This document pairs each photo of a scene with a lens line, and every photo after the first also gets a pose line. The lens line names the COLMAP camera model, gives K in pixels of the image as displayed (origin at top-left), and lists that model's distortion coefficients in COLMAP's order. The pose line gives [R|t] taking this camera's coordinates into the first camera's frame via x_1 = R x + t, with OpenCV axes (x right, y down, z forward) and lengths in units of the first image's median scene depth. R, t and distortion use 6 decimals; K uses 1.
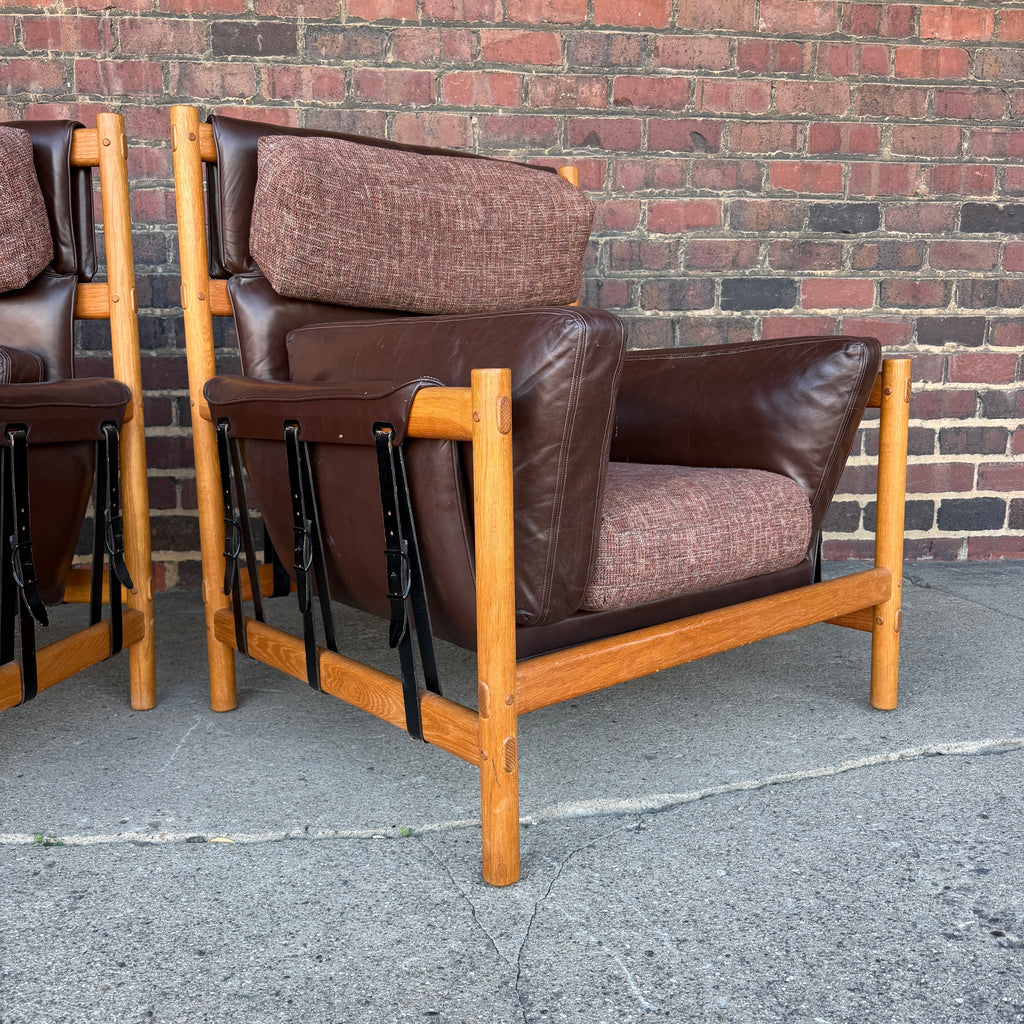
lens RADIAL K [[961.2, 0, 516.0], [0, 961.2, 530.0], [0, 0, 1]] dist [-0.011213, 0.000000]
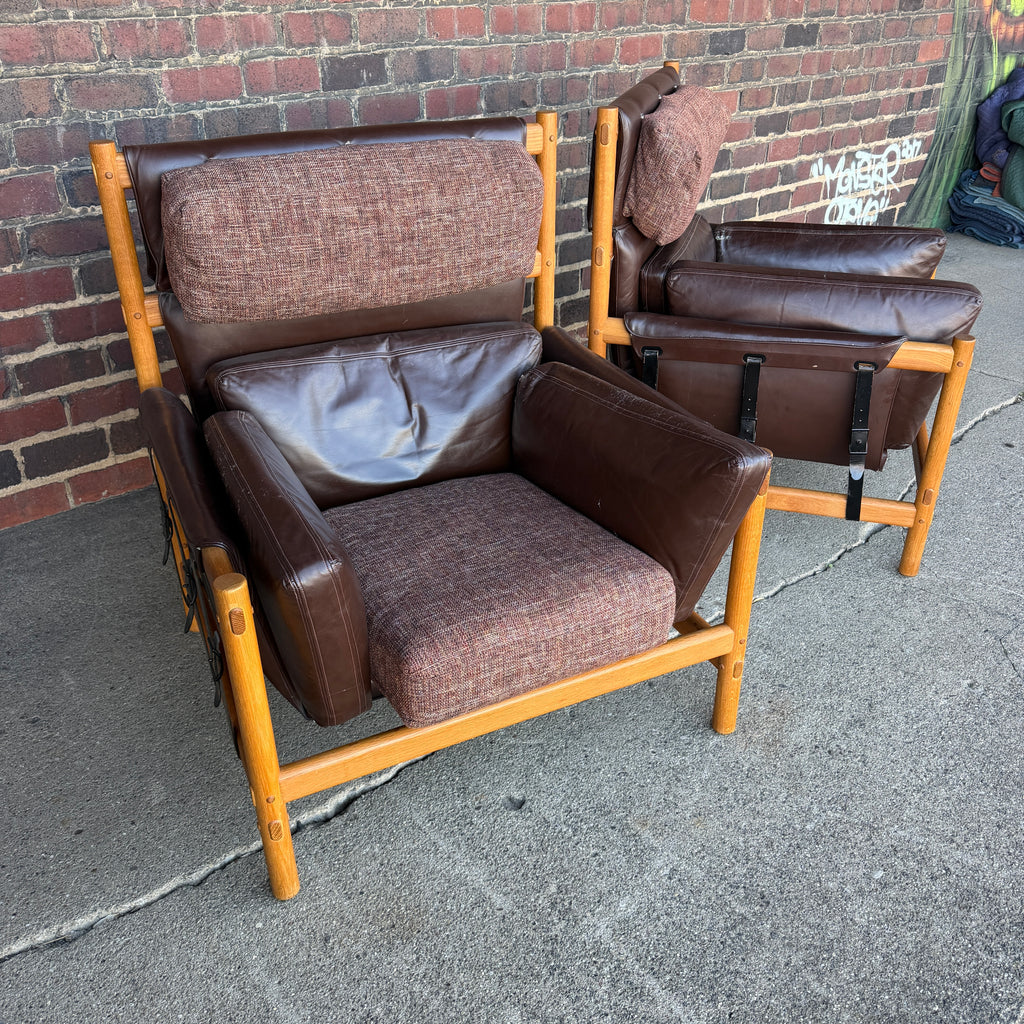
lens RADIAL K [[961.2, 0, 525.5], [0, 961.2, 532.6], [0, 0, 1]] dist [-0.011213, 0.000000]
pose [[0.829704, -0.280849, 0.482405, -1.073580], [0.080506, 0.915381, 0.394456, -0.386231], [-0.552367, -0.288446, 0.782106, -0.087970]]
